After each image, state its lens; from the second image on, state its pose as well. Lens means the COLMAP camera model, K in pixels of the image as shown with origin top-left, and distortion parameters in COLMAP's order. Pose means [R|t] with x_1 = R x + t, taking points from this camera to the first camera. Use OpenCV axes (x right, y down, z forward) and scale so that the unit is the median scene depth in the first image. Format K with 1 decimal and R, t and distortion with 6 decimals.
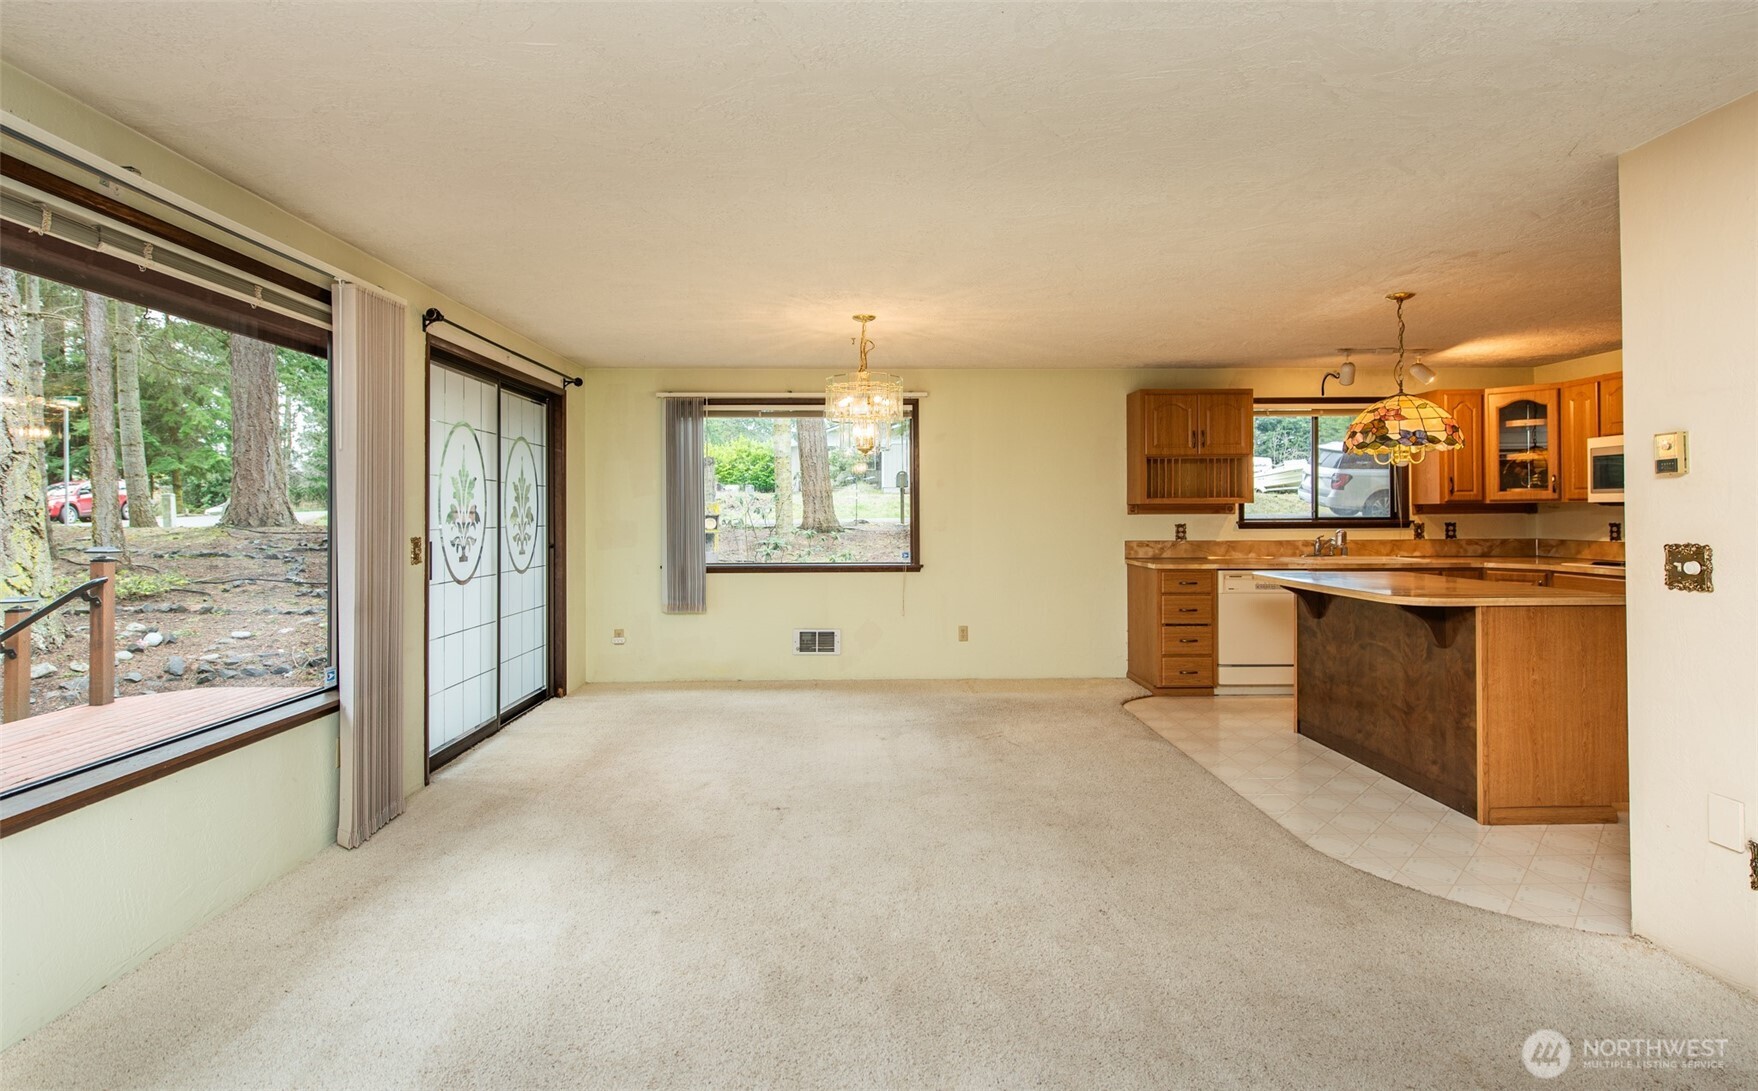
lens RADIAL K [[852.9, 0, 882.5], [0, 852.9, 508.5], [0, 0, 1]] dist [0.018884, -0.007193]
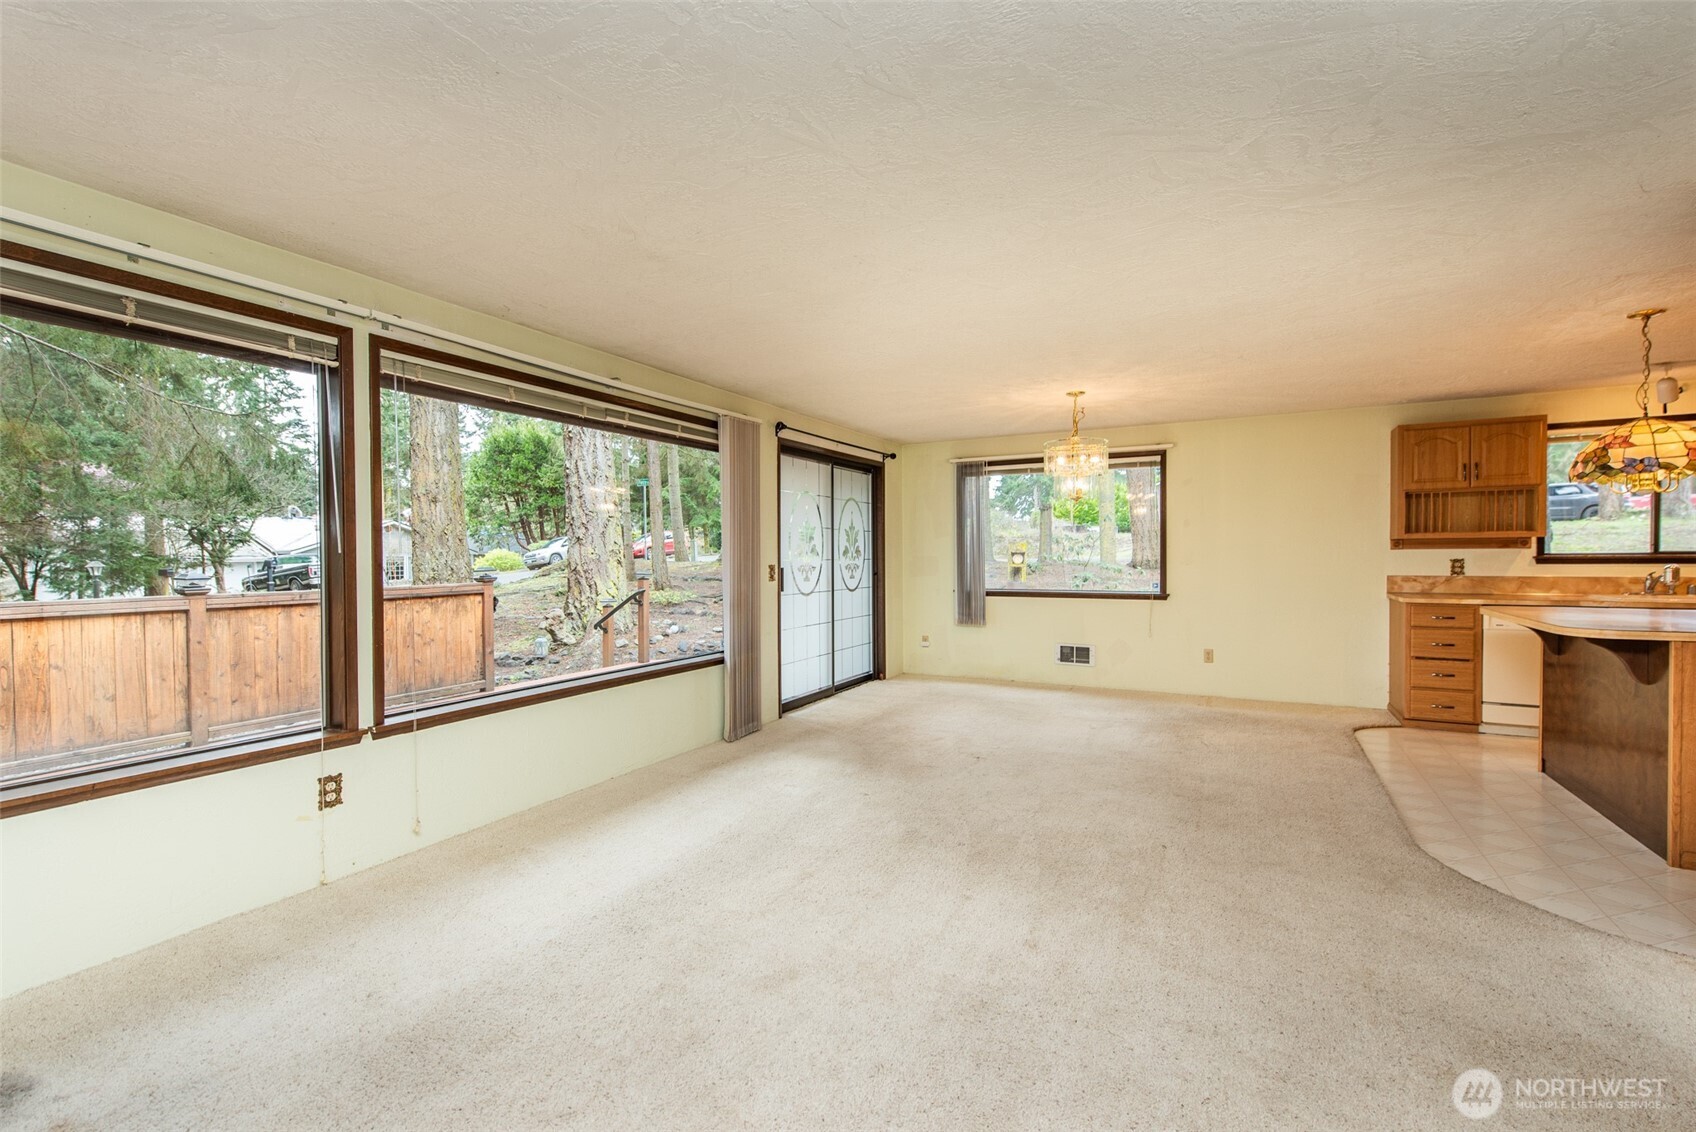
lens RADIAL K [[761.4, 0, 848.4], [0, 761.4, 567.0], [0, 0, 1]] dist [0.012016, -0.001122]
pose [[0.872795, 0.006622, -0.488042, 0.183722], [0.005412, 0.999715, 0.023242, 0.003449], [0.488057, -0.022926, 0.872510, -0.118353]]
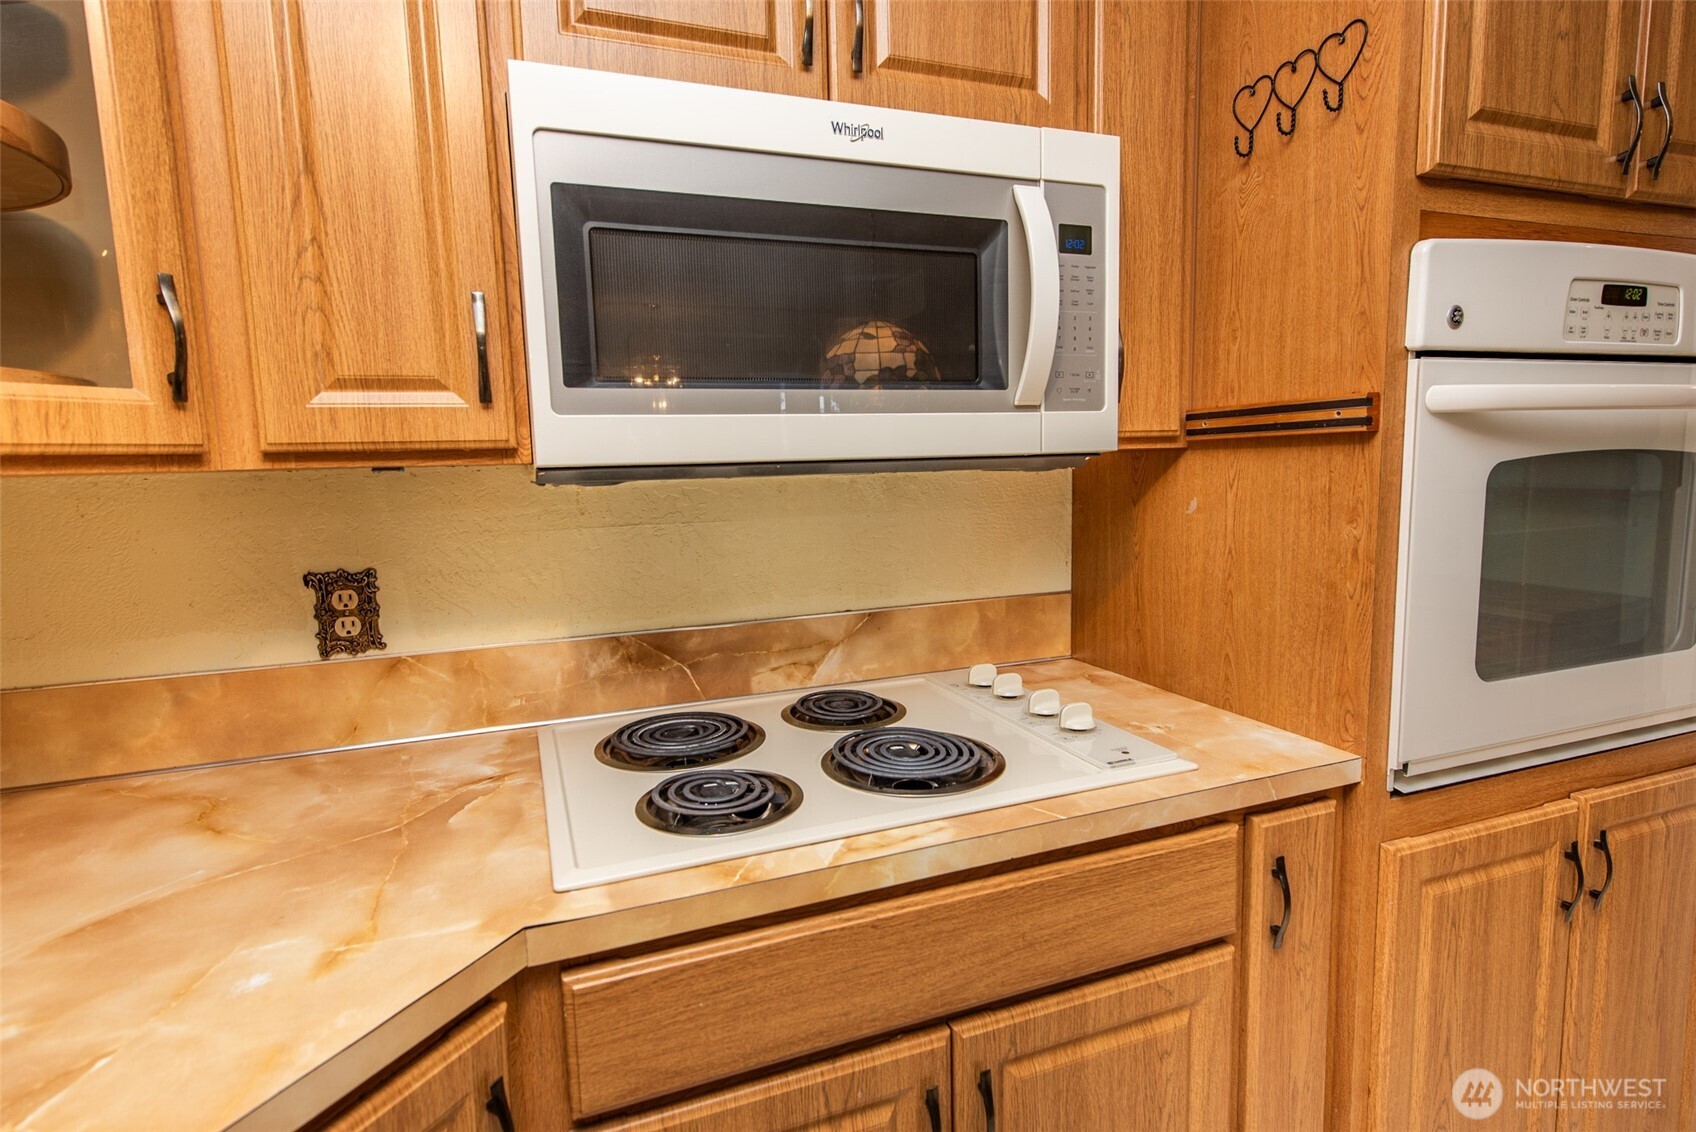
lens RADIAL K [[884.7, 0, 846.4], [0, 884.7, 566.7], [0, 0, 1]] dist [0.021007, 0.000197]
pose [[-0.338212, -0.091683, 0.936593, 0.600434], [0.027141, 0.993879, 0.107091, -0.003919], [-0.940679, 0.061640, -0.333653, 0.948357]]
